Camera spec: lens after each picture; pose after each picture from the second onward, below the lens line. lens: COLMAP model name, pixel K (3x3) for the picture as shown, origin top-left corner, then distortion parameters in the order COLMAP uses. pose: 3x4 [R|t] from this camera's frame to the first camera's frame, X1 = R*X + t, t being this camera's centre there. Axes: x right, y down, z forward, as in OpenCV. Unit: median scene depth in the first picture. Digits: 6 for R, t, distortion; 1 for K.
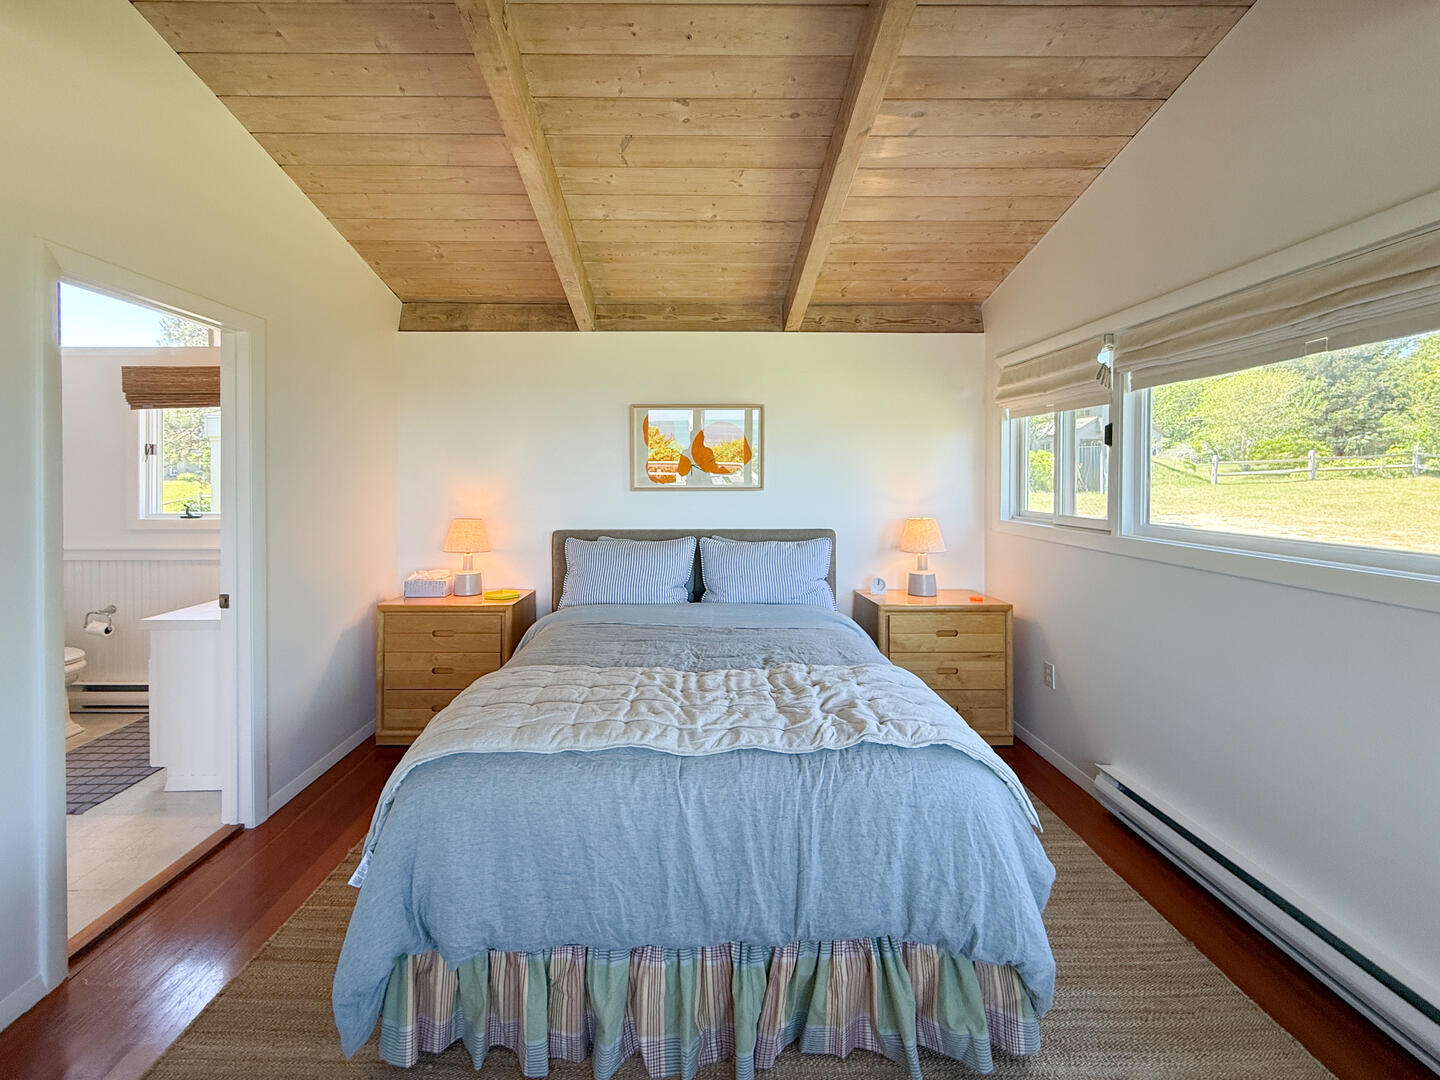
lens RADIAL K [[587.0, 0, 720.0], [0, 587.0, 540.0], [0, 0, 1]] dist [0.000205, -0.000001]
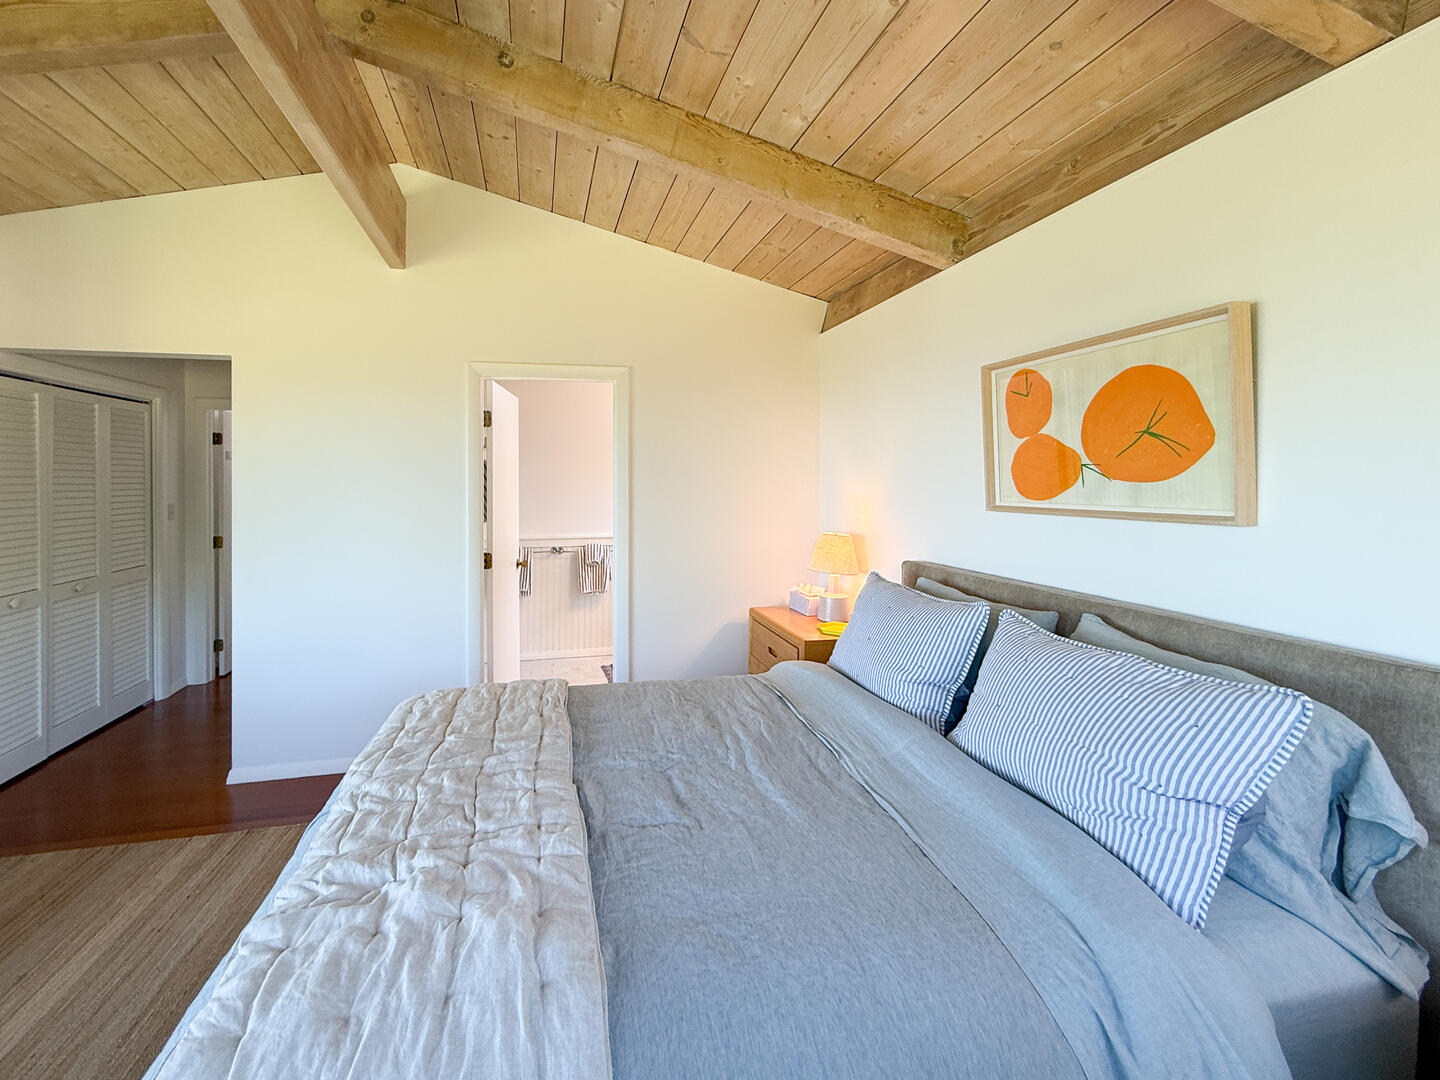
lens RADIAL K [[581.2, 0, 721.6], [0, 581.2, 497.0], [0, 0, 1]] dist [0.001737, 0.000158]
pose [[0.298823, 0.029931, -0.953839, 0.330624], [-0.018244, 0.999505, 0.025648, -0.106646], [0.954134, 0.009738, 0.299221, 0.554381]]
